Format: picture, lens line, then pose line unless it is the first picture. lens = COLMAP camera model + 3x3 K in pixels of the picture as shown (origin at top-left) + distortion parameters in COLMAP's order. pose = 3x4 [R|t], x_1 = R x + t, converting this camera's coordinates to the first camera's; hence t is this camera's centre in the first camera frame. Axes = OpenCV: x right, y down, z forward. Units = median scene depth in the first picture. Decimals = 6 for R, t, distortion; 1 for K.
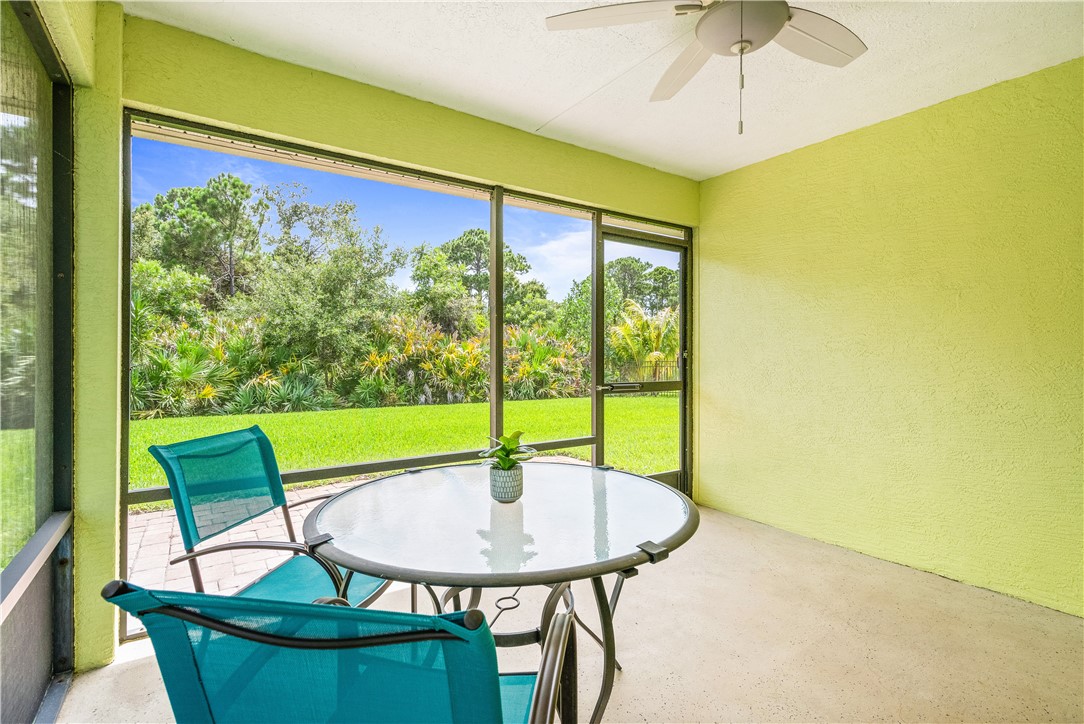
lens RADIAL K [[495.0, 0, 538.7], [0, 495.0, 355.8], [0, 0, 1]] dist [0.000740, -0.000872]
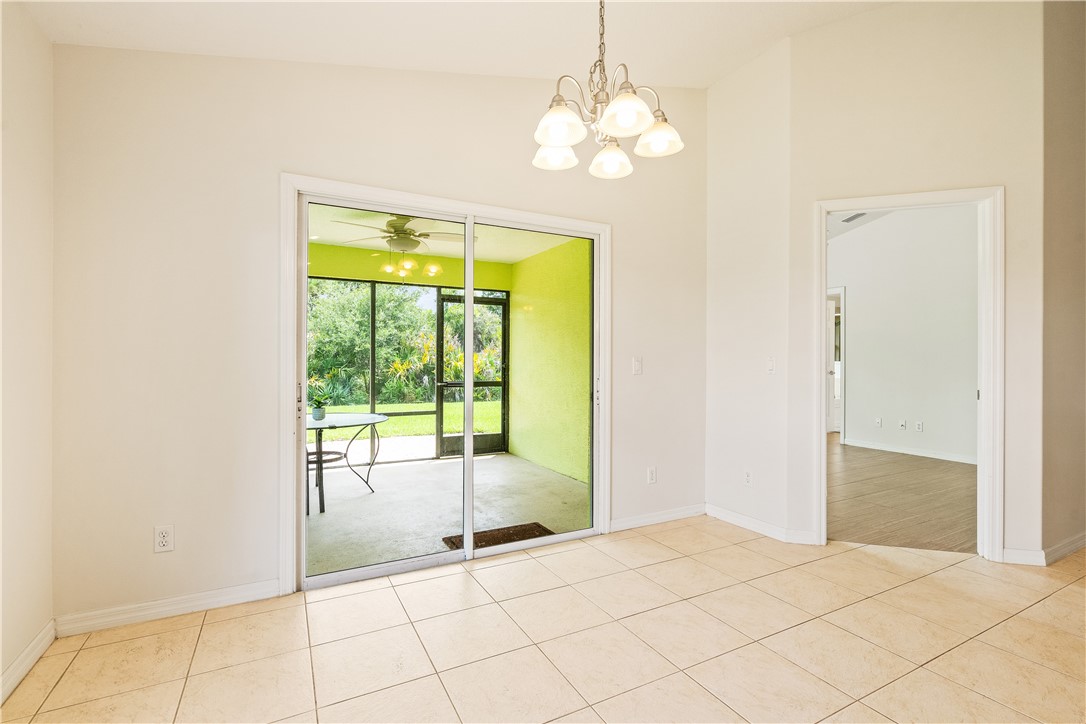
lens RADIAL K [[495.9, 0, 547.2], [0, 495.9, 355.8], [0, 0, 1]] dist [0.000740, -0.000872]
pose [[0.989917, -0.004679, -0.141571, 0.250014], [0.002916, 0.999916, -0.012658, -0.004928], [0.141618, 0.012118, 0.989847, -0.241525]]
